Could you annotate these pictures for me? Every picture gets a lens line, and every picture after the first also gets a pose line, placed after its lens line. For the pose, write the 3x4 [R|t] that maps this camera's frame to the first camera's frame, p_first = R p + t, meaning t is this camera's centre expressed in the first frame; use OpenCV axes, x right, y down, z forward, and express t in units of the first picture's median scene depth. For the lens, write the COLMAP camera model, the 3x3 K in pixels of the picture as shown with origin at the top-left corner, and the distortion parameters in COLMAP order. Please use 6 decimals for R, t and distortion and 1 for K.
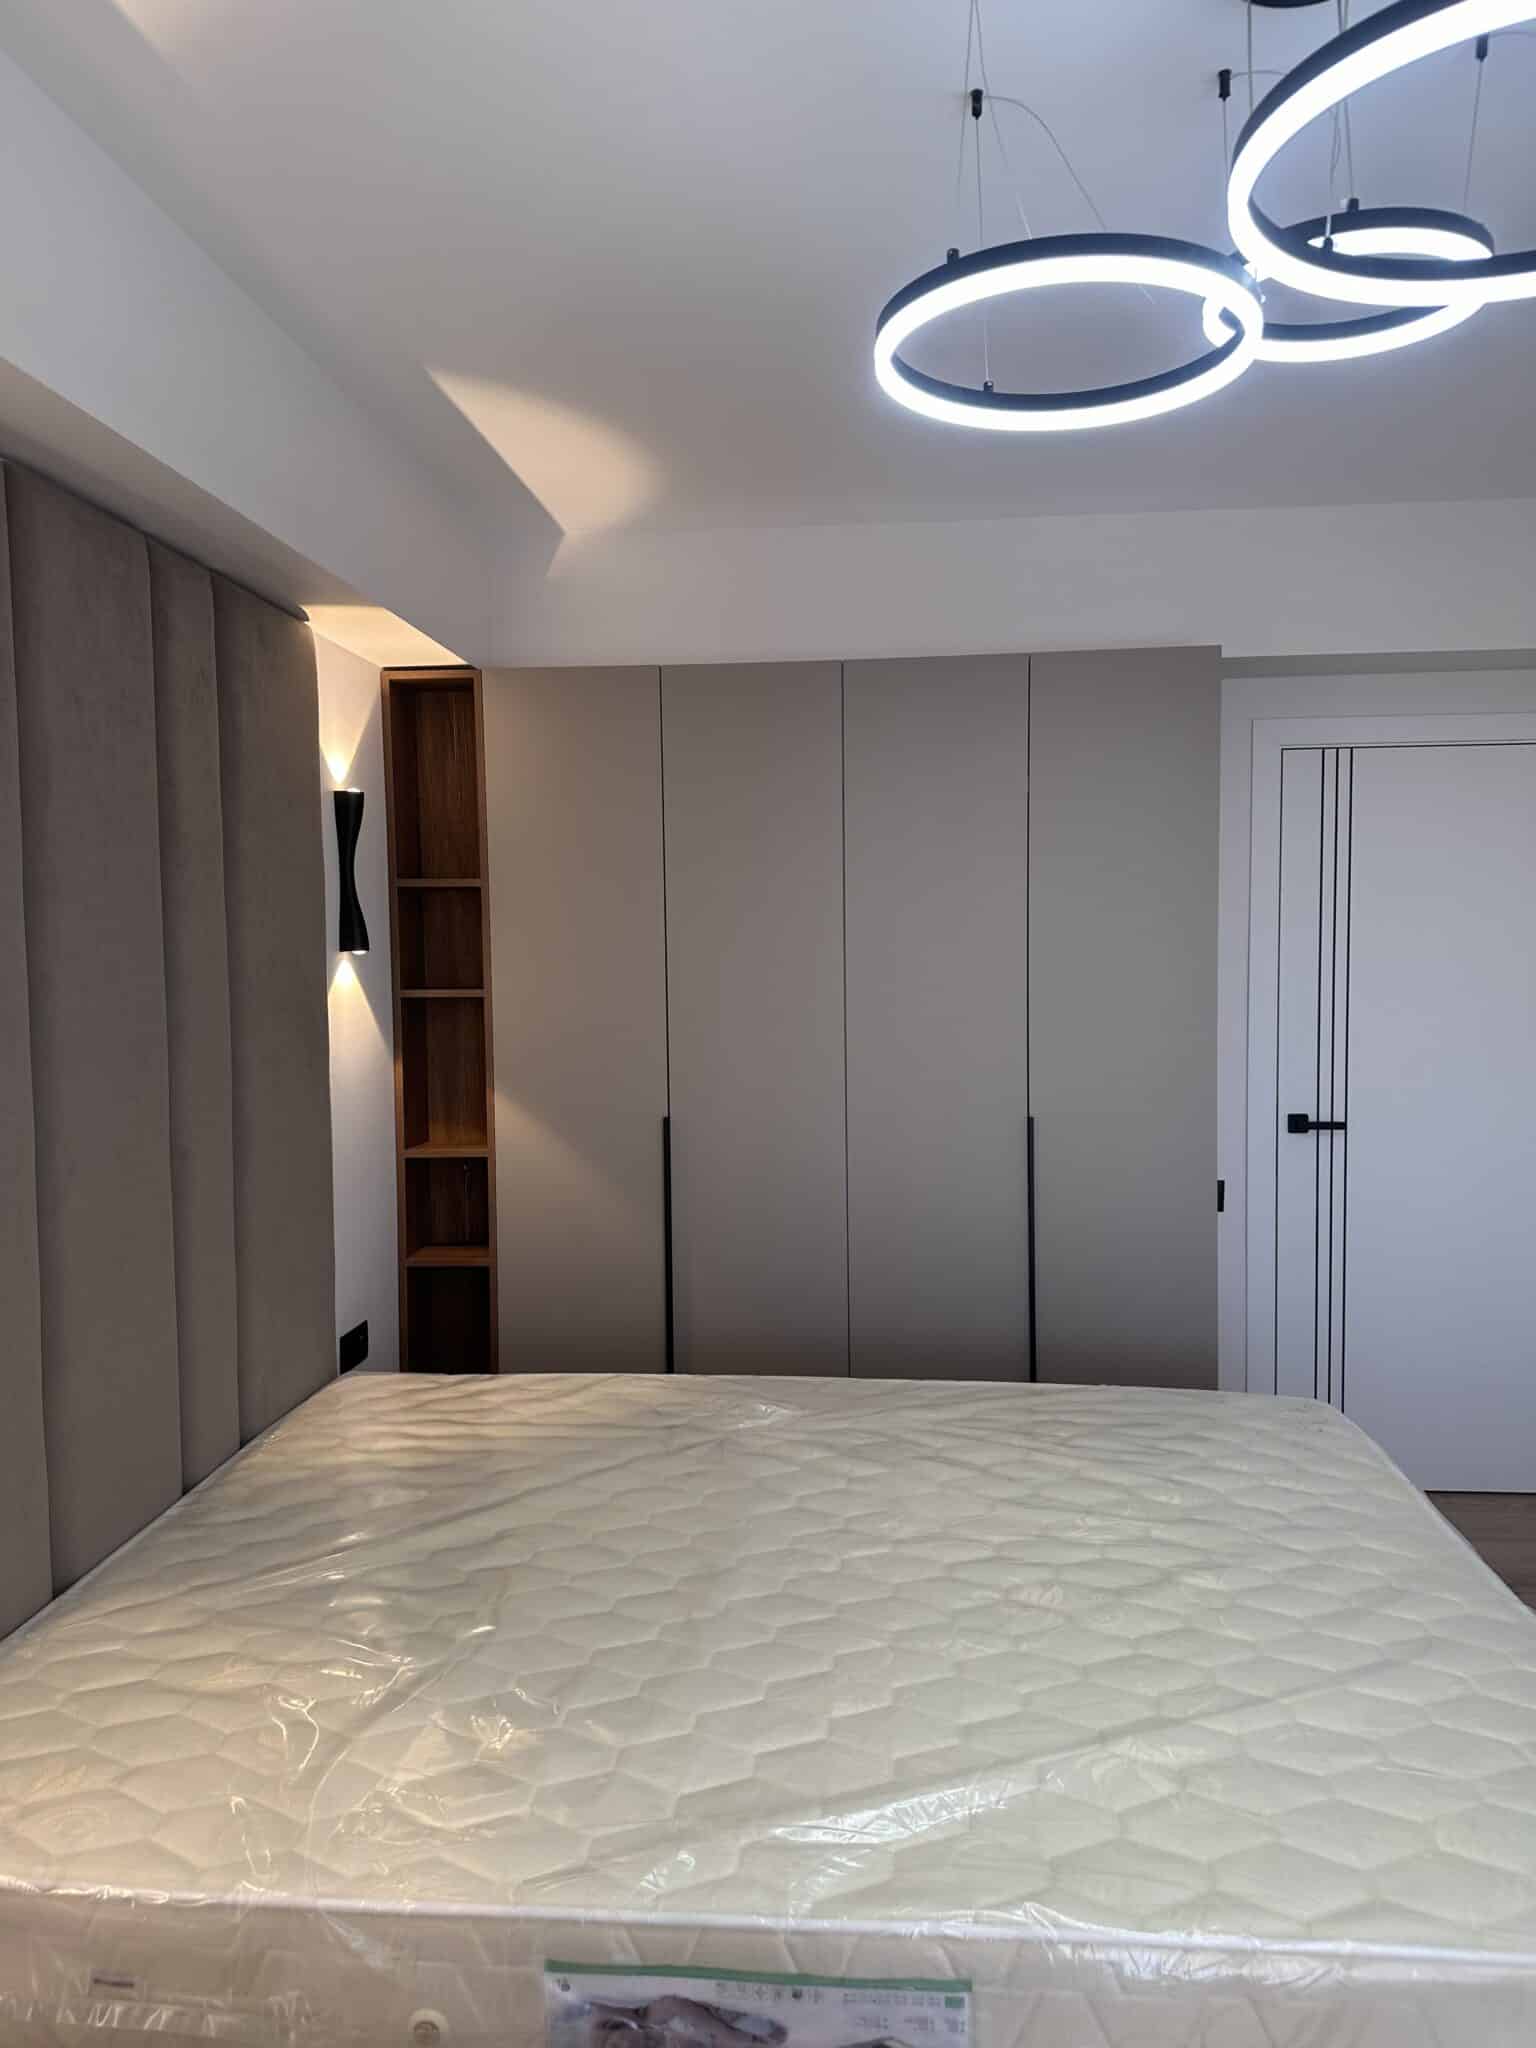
lens RADIAL K [[1444.4, 0, 768.0], [0, 1444.4, 1024.0], [0, 0, 1]] dist [0.149159, -0.196260]
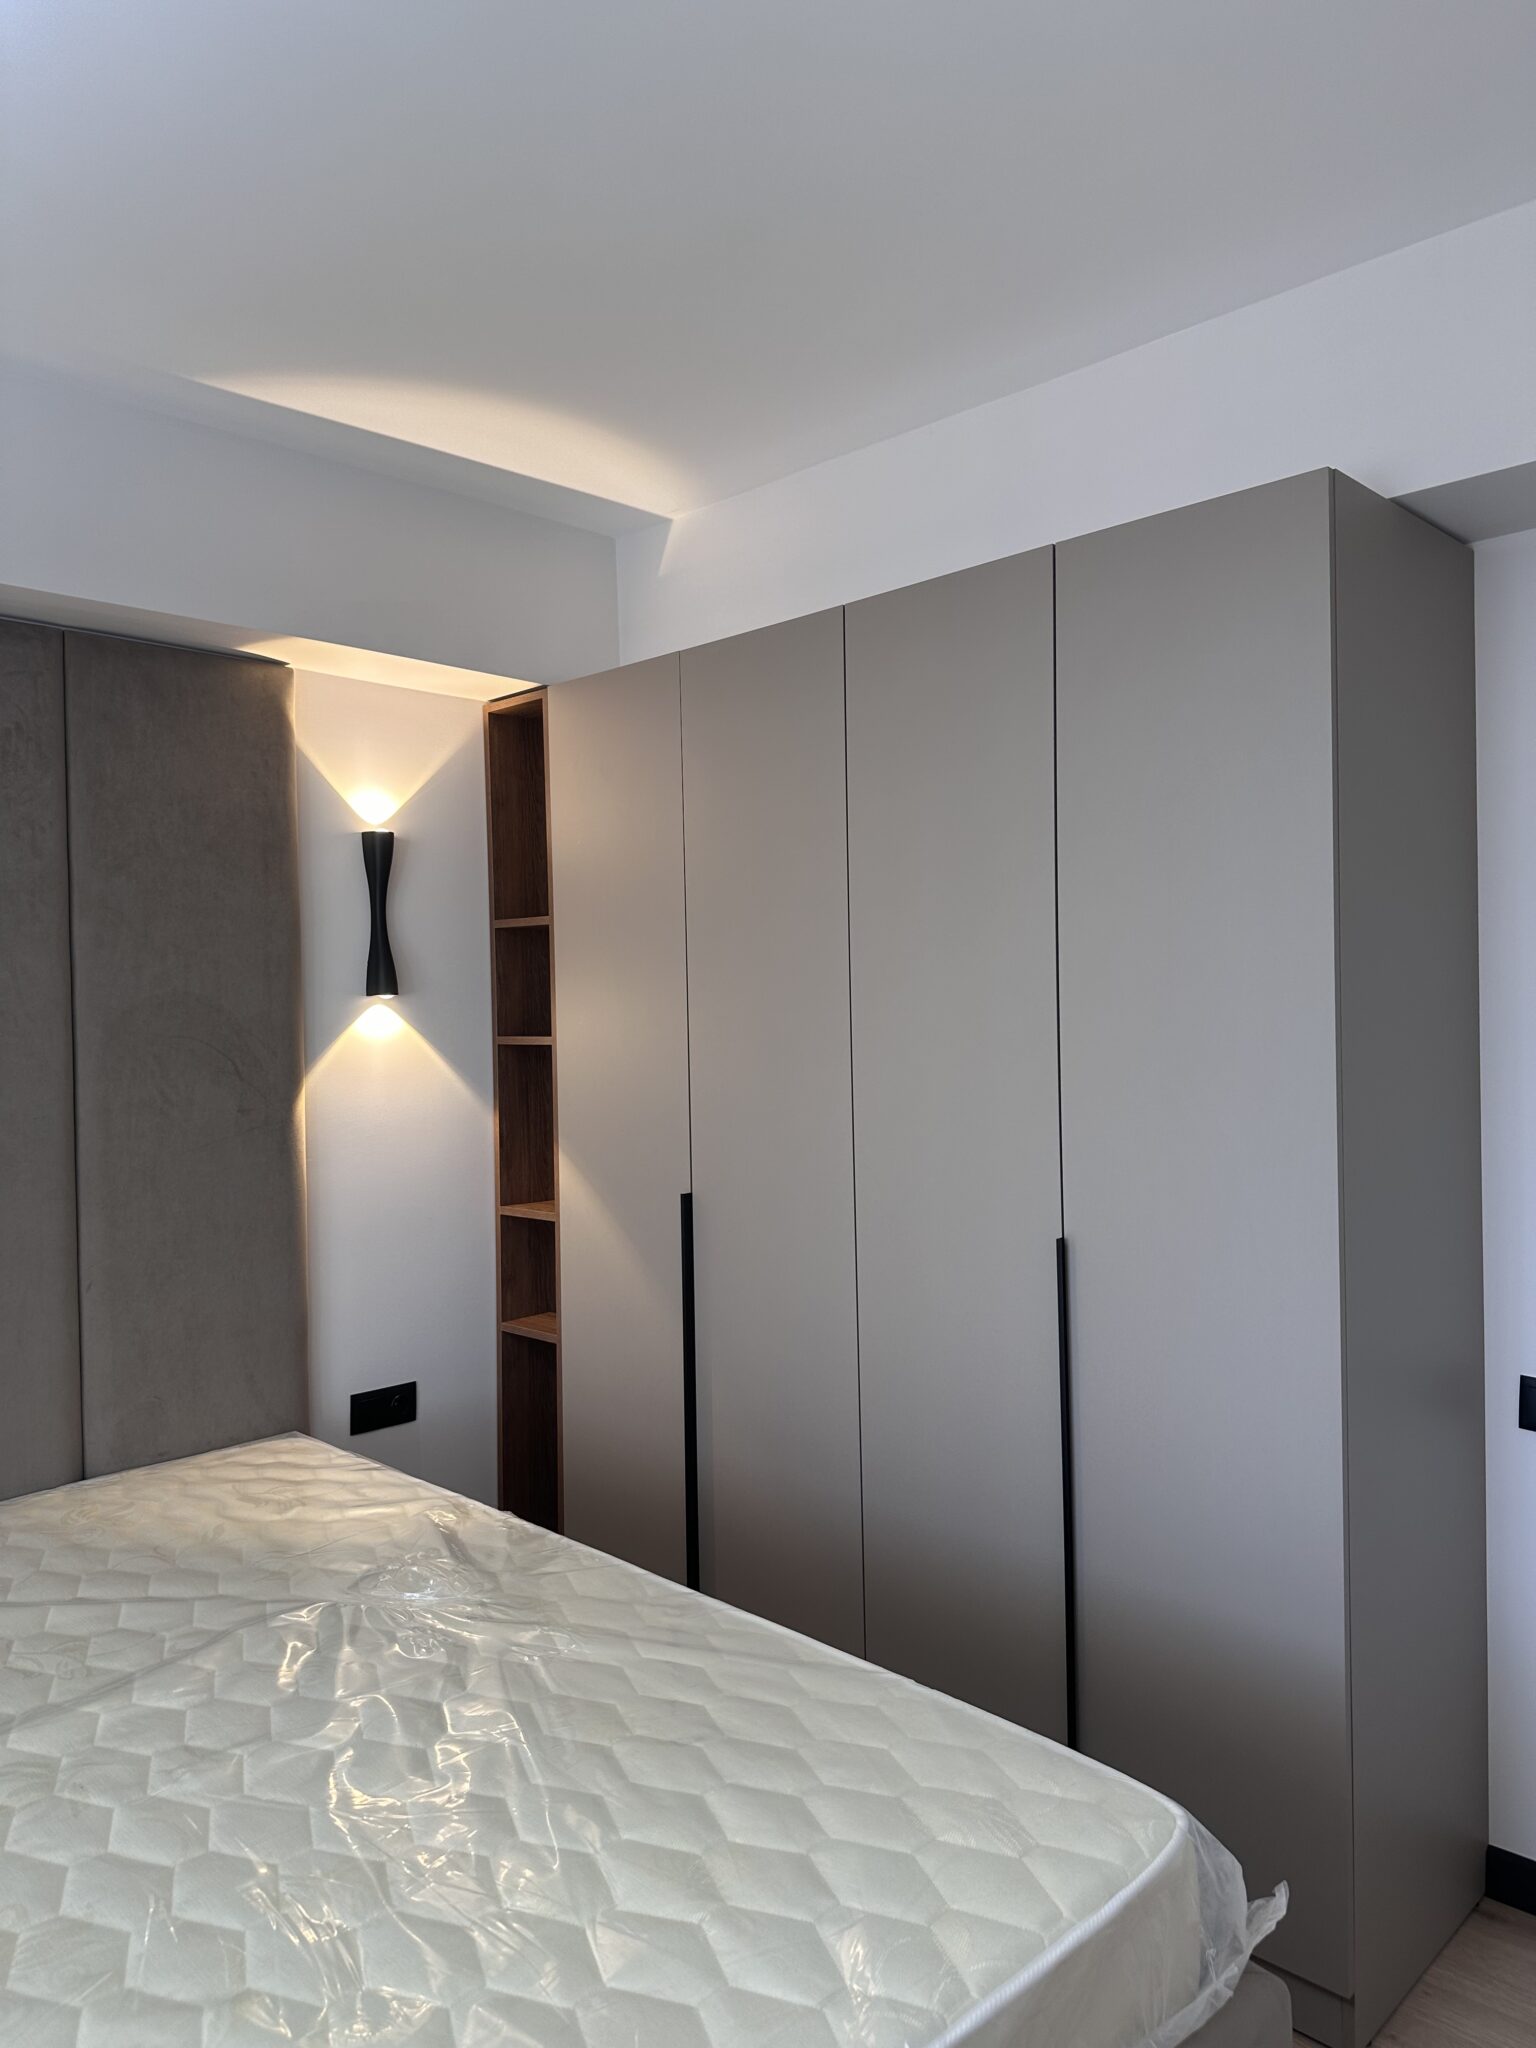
lens RADIAL K [[1444.4, 0, 768.0], [0, 1444.4, 1024.0], [0, 0, 1]] dist [0.149159, -0.196260]
pose [[0.754394, 0.005655, -0.656398, 0.520127], [-0.031553, 0.999119, -0.027656, -0.011173], [0.655664, 0.041575, 0.753908, 0.415844]]
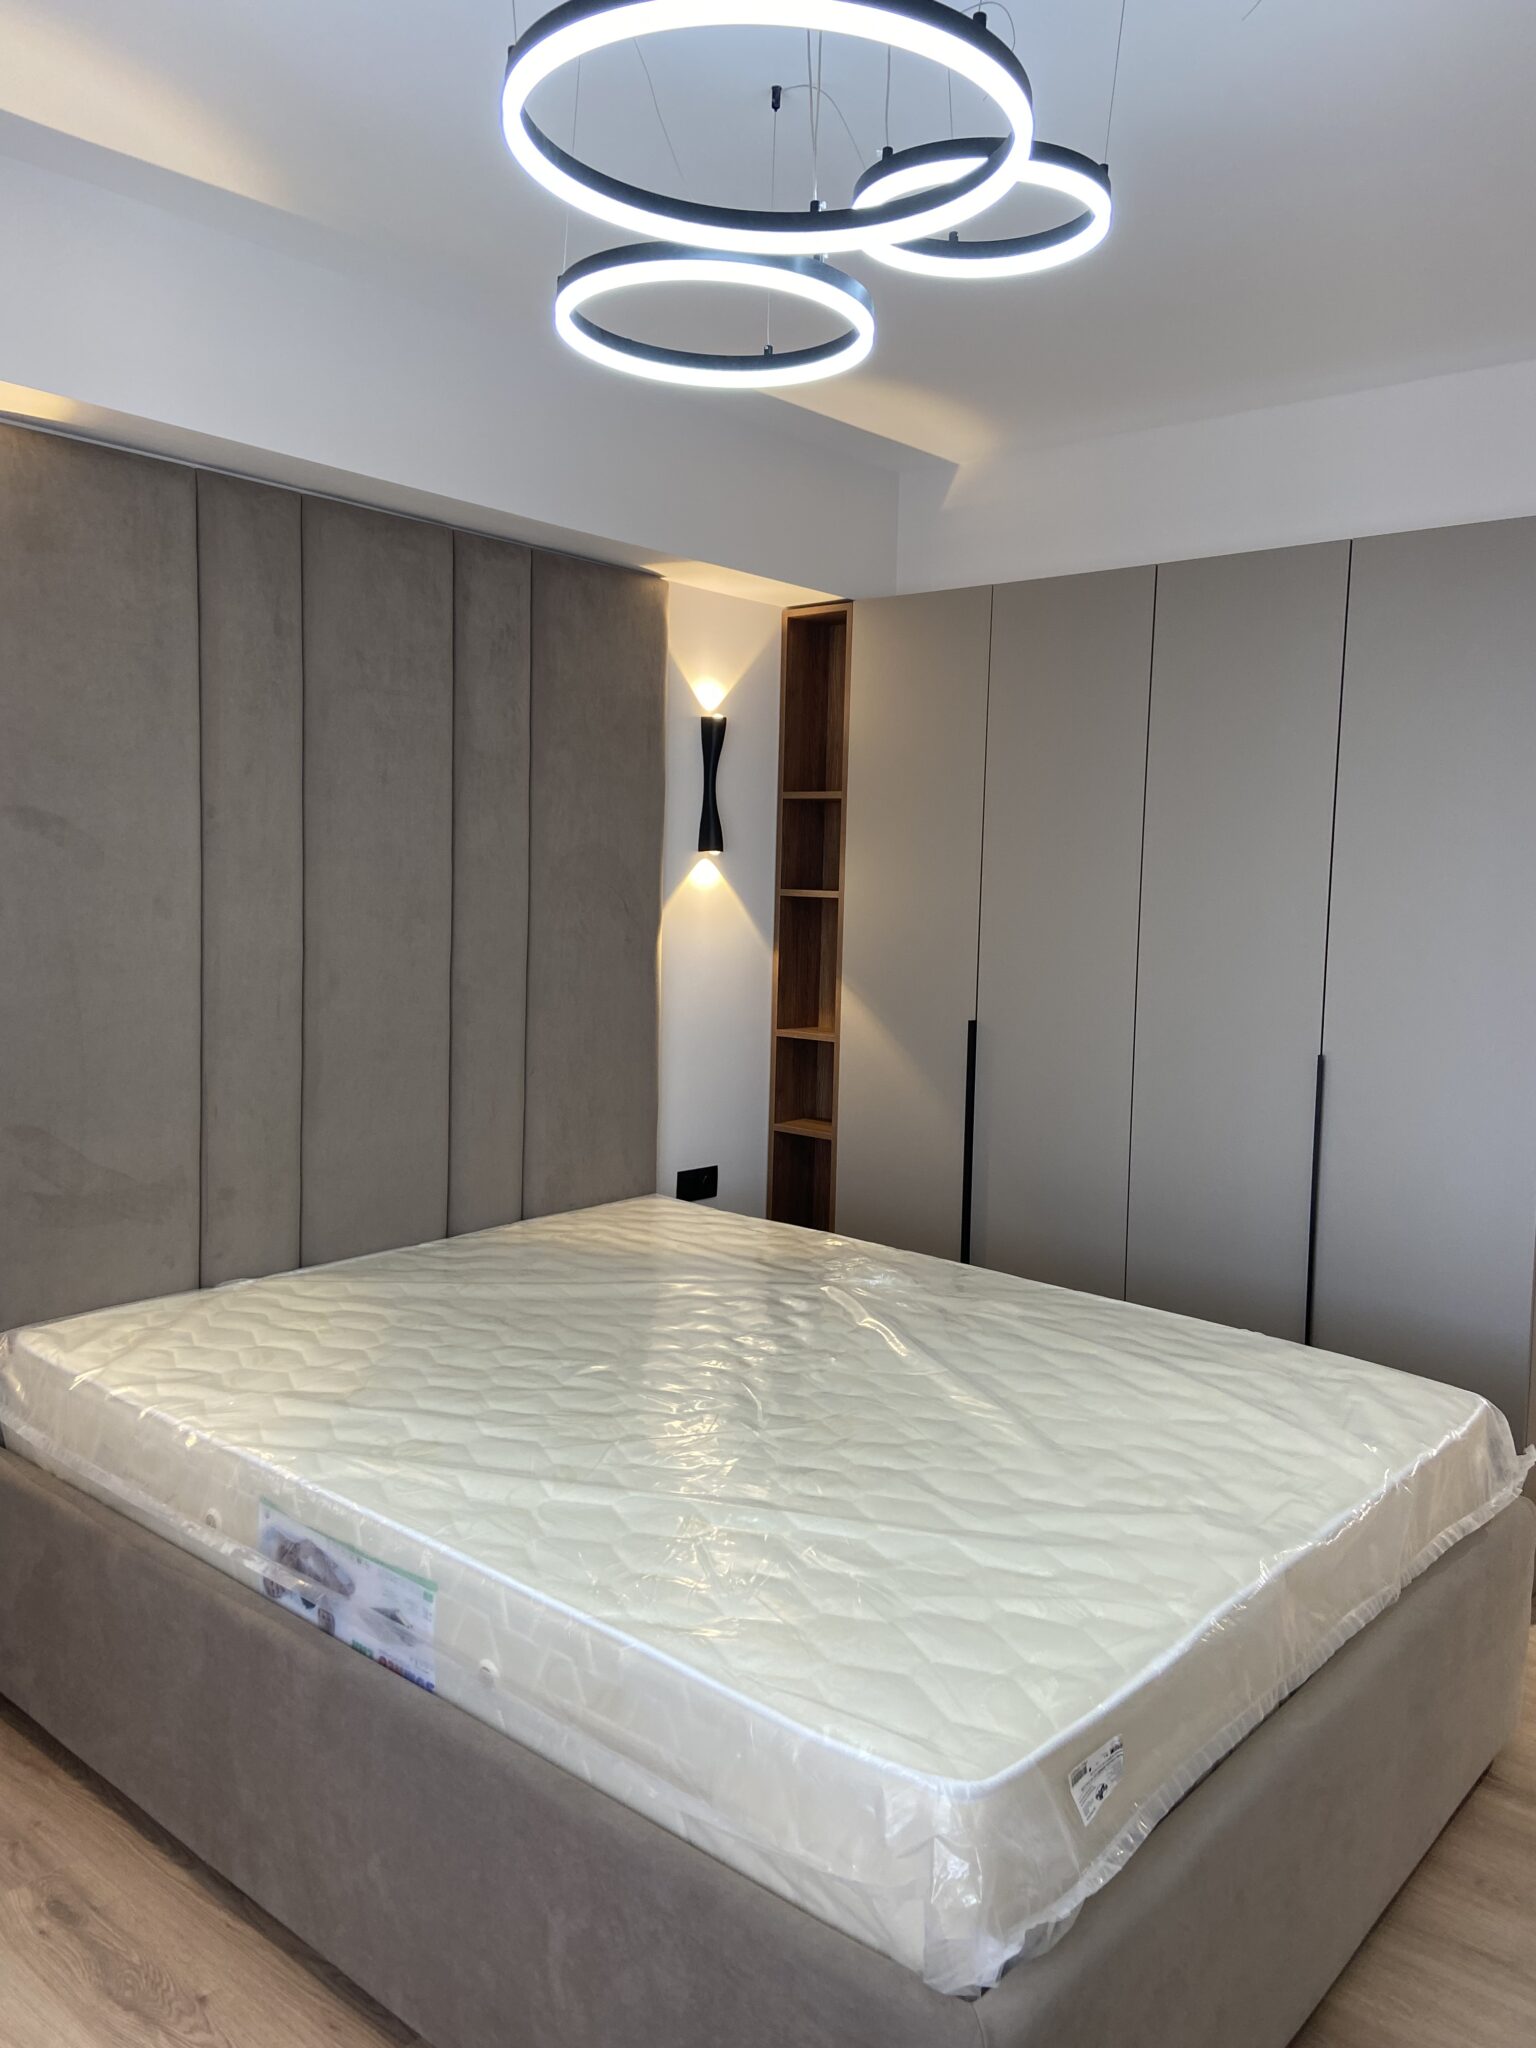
lens RADIAL K [[1535.1, 0, 752.4], [0, 1535.1, 1001.9], [0, 0, 1]] dist [0.066525, 0.000470]
pose [[0.810345, 0.083585, -0.579960, 0.455711], [-0.068475, 0.996500, 0.047942, 0.009221], [0.581938, 0.000863, 0.813233, 0.003059]]
